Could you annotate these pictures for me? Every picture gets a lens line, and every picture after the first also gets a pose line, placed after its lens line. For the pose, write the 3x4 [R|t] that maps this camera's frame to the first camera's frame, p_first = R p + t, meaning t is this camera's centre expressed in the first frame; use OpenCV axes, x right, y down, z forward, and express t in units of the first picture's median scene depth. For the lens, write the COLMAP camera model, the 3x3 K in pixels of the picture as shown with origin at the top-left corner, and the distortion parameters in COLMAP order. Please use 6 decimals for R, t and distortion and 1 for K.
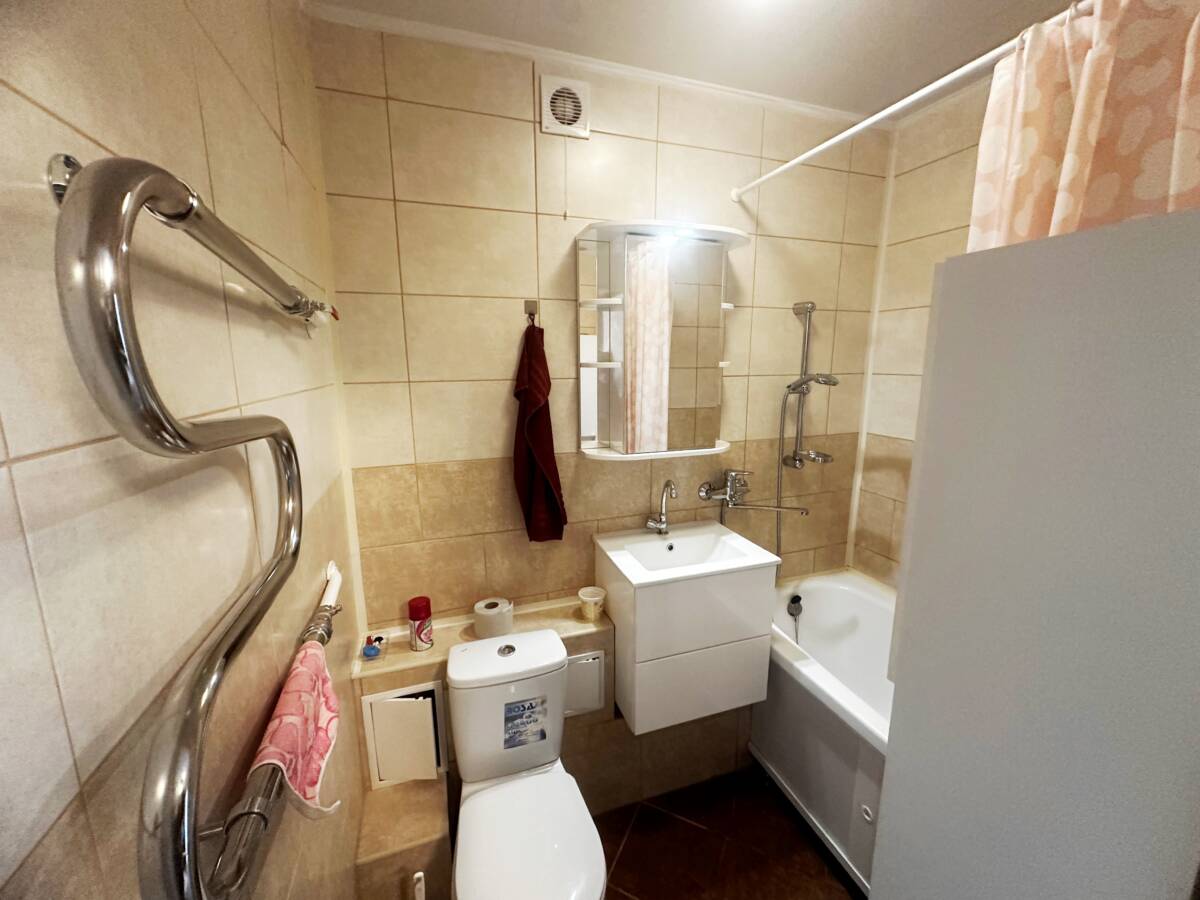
lens RADIAL K [[479.2, 0, 601.3], [0, 479.2, 447.7], [0, 0, 1]] dist [-0.002077, 0.000299]
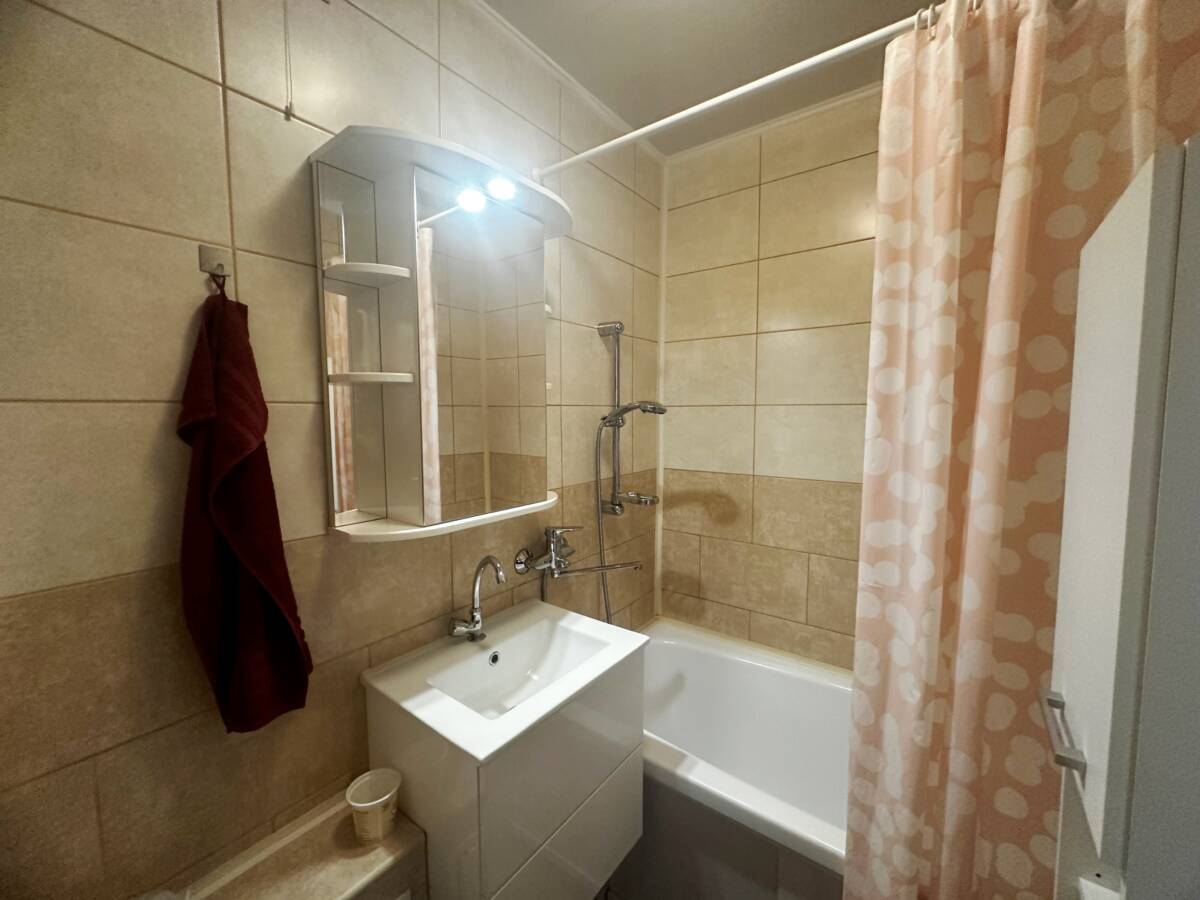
lens RADIAL K [[479.2, 0, 601.3], [0, 479.2, 447.7], [0, 0, 1]] dist [-0.002077, 0.000299]
pose [[0.829163, -0.044271, 0.557252, -0.087342], [0.103891, 0.991696, -0.075800, -0.014099], [-0.549268, 0.120745, 0.826877, 0.334852]]
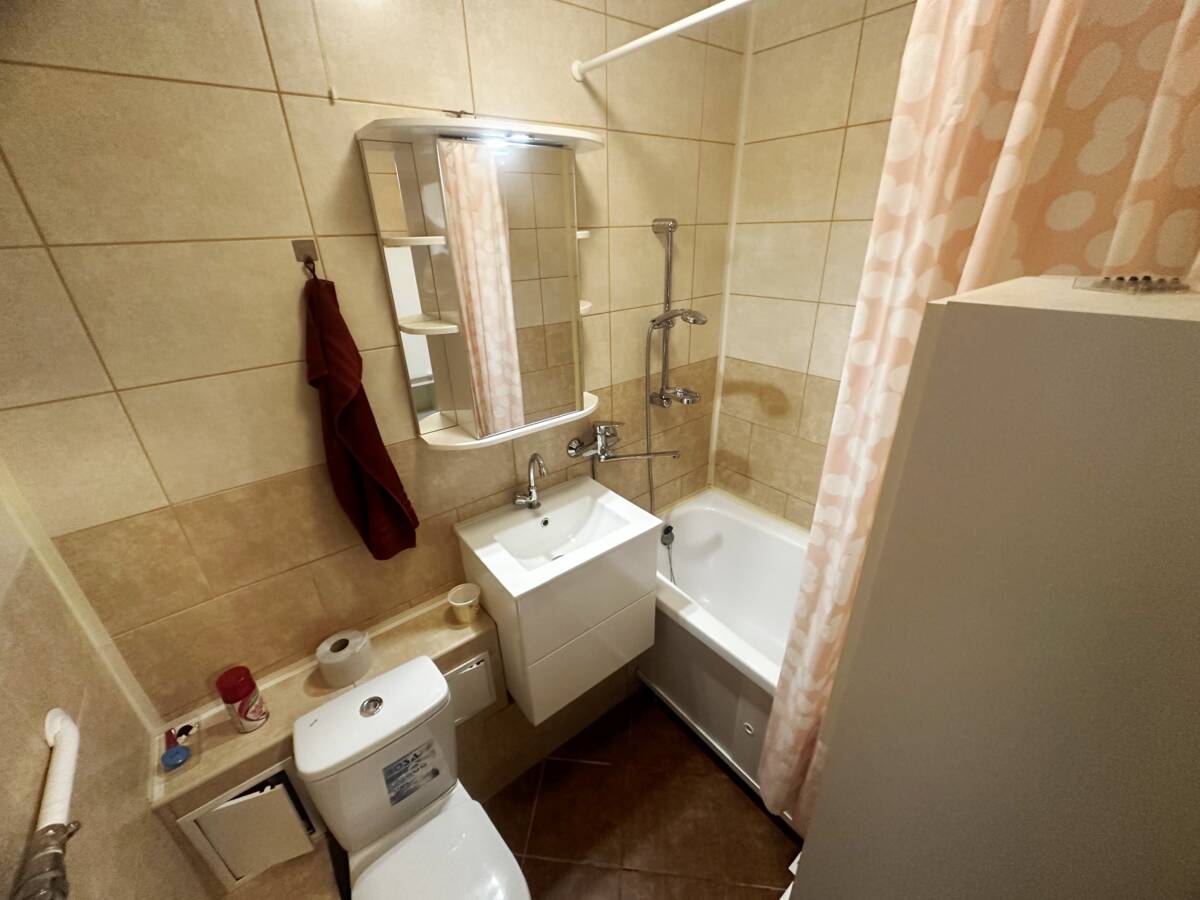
lens RADIAL K [[479.2, 0, 601.3], [0, 479.2, 447.7], [0, 0, 1]] dist [-0.002077, 0.000299]
pose [[0.944140, -0.158280, 0.289045, 0.006230], [0.083685, 0.963507, 0.254265, -0.143933], [-0.318742, -0.215873, 0.922931, 0.167659]]
